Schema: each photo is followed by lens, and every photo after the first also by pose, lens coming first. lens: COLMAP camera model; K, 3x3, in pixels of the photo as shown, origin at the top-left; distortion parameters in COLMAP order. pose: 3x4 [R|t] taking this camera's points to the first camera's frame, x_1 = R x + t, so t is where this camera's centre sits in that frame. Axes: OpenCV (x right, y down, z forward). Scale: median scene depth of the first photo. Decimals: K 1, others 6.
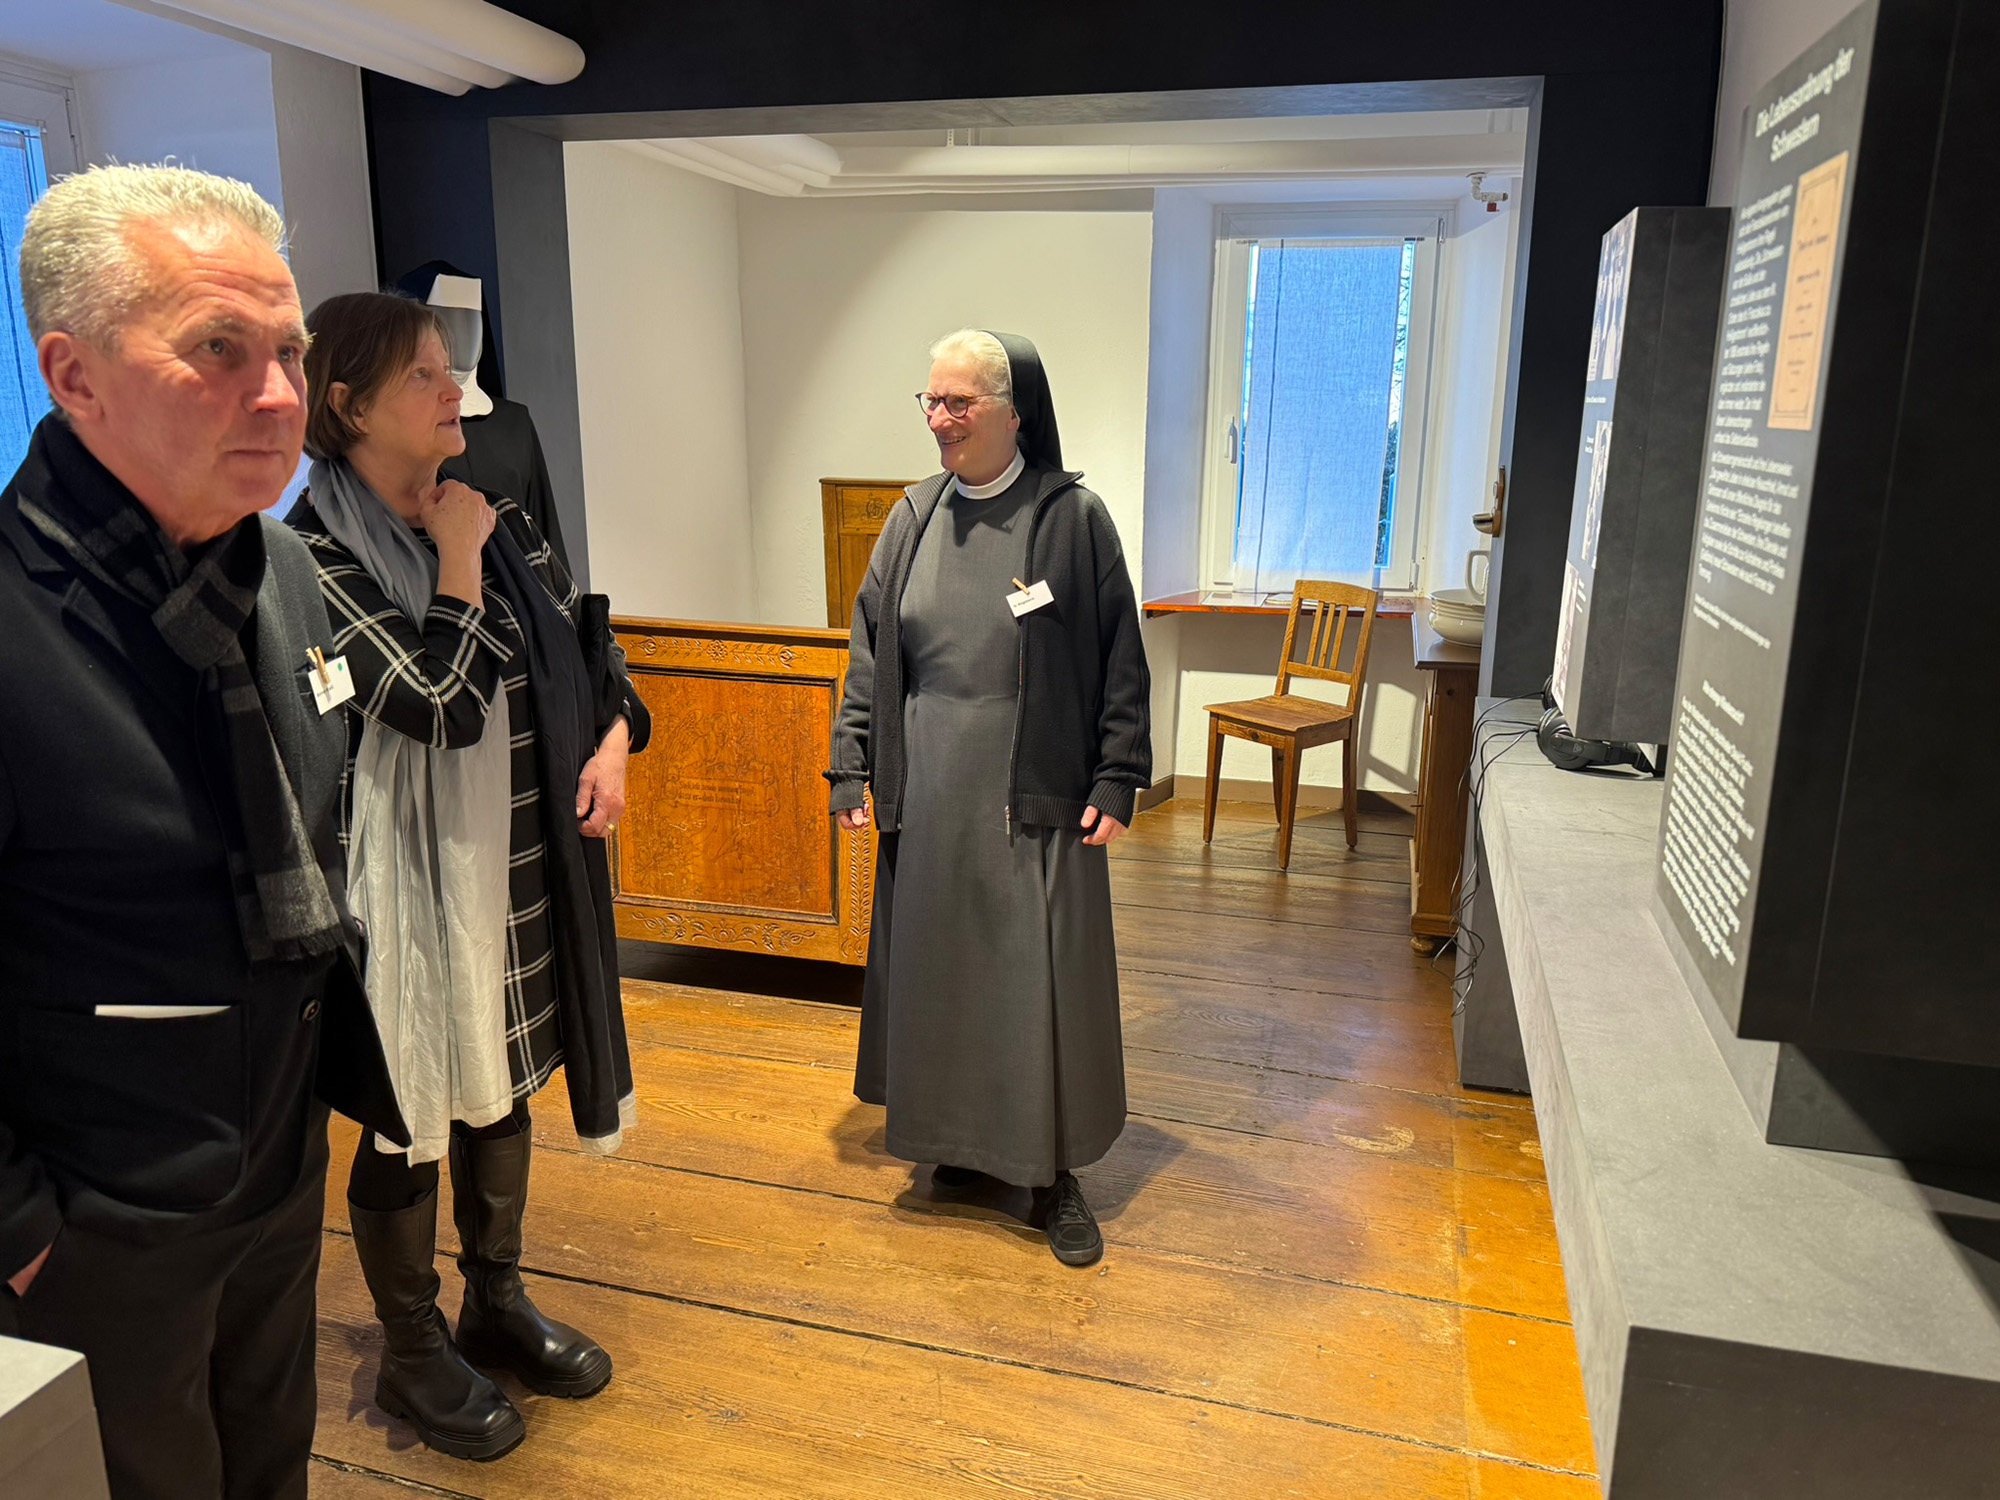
lens RADIAL K [[1460.3, 0, 999.6], [0, 1460.3, 747.7], [0, 0, 1]] dist [0.025497, -0.001284]
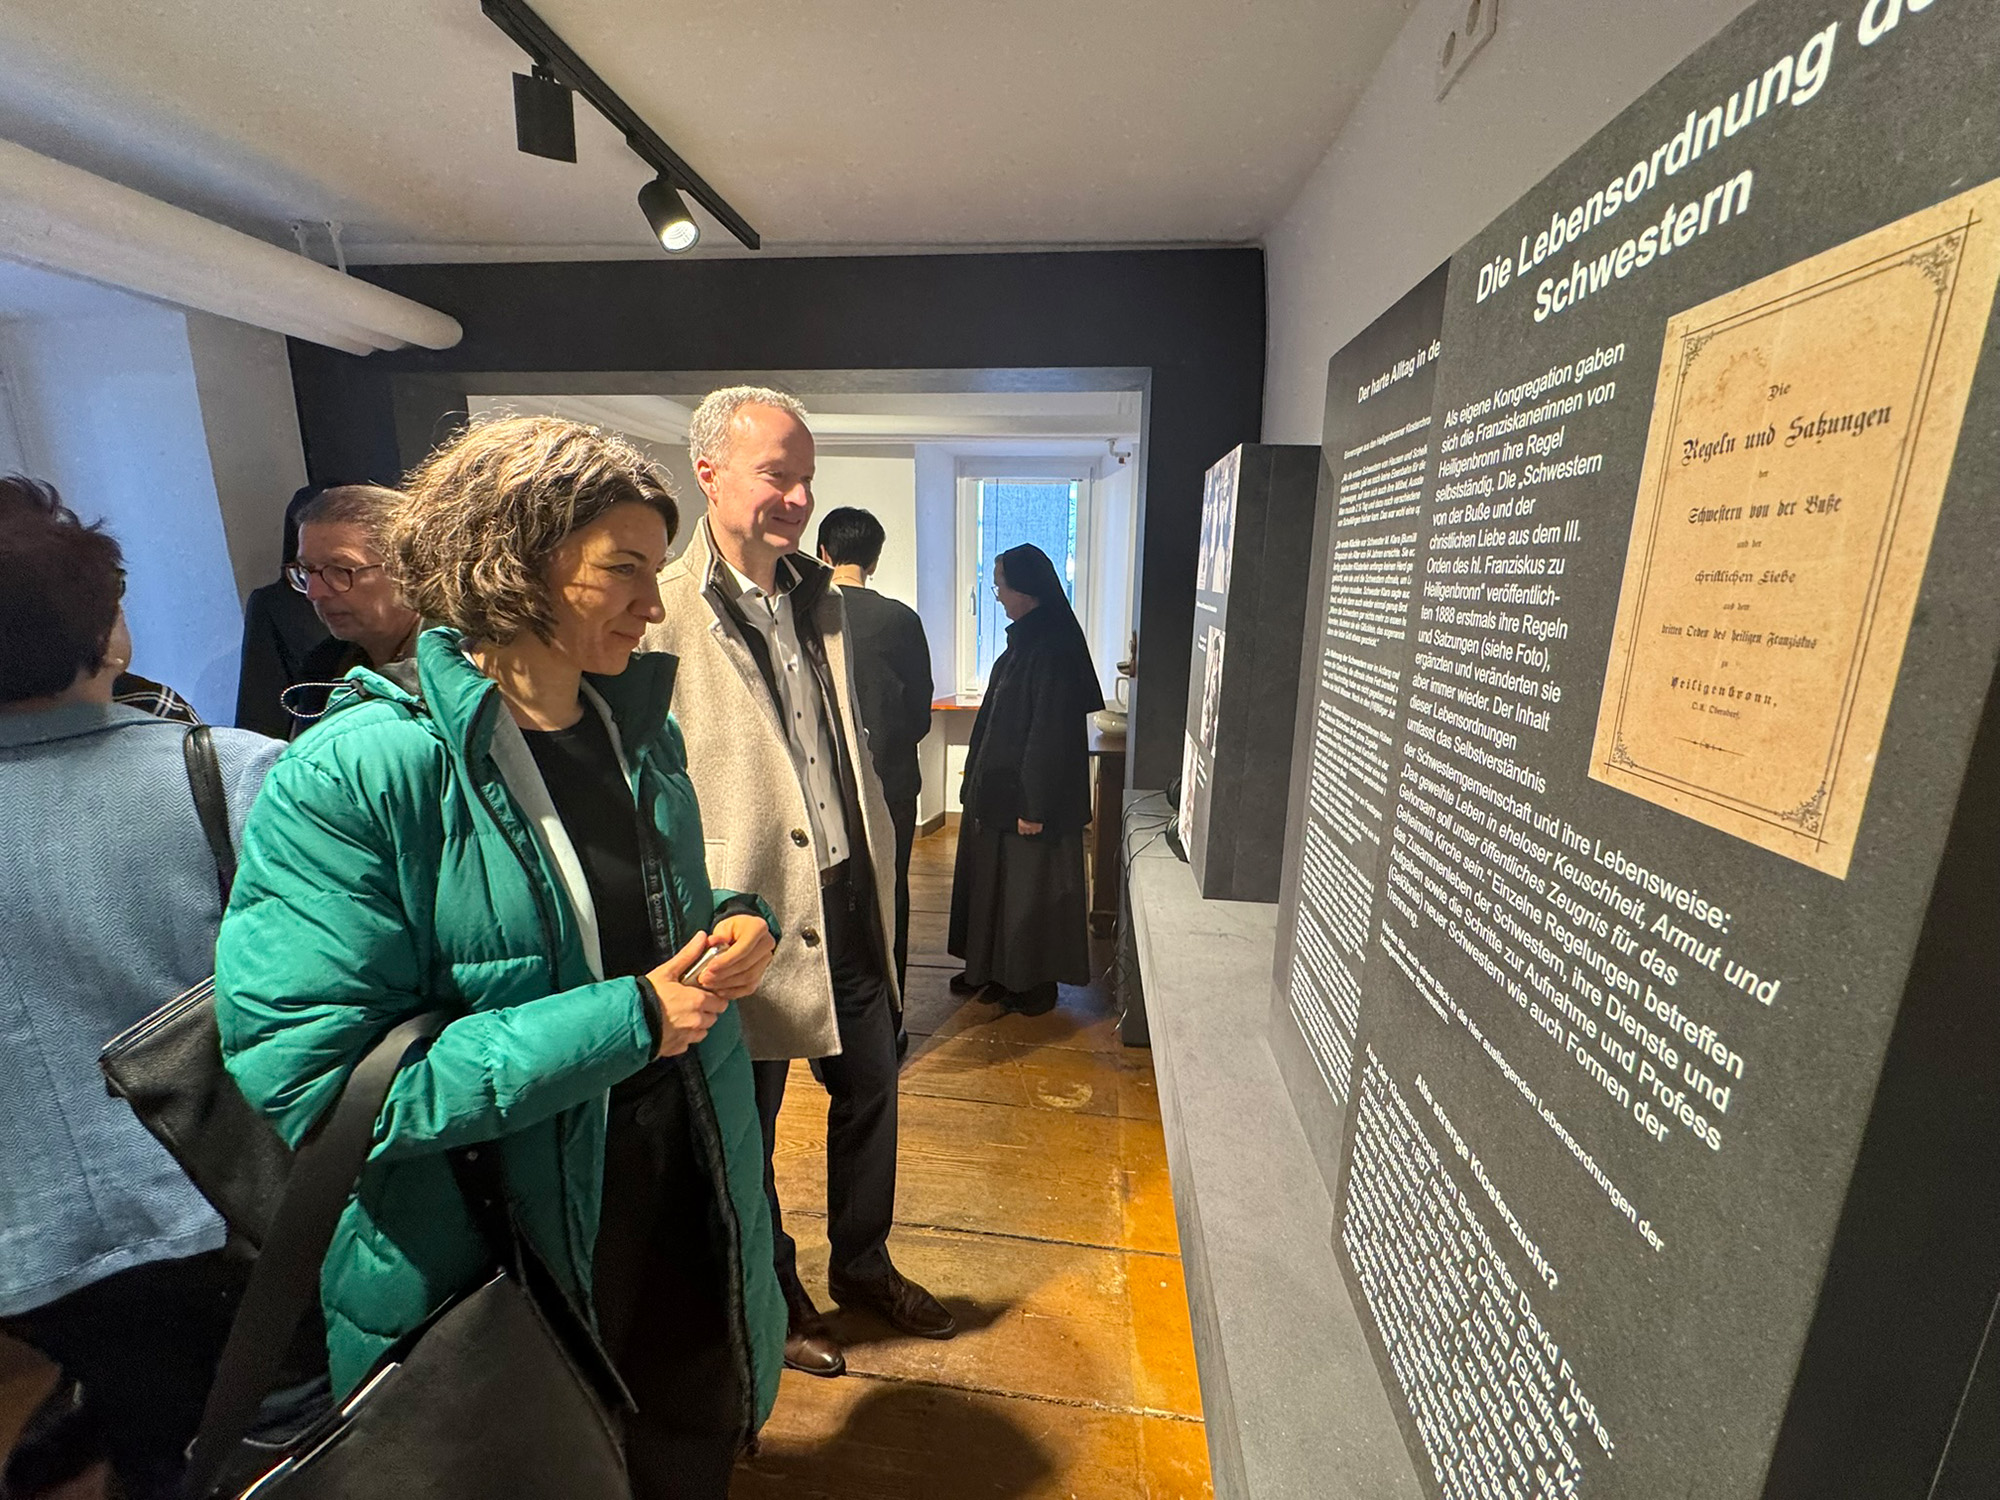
lens RADIAL K [[808.5, 0, 998.4], [0, 808.5, 748.8], [0, 0, 1]] dist [-0.001668, 0.001674]
pose [[0.987084, -0.031792, 0.157017, 0.088370], [0.033878, 0.999370, -0.010624, -0.080685], [-0.156580, 0.015806, 0.987539, 0.254259]]
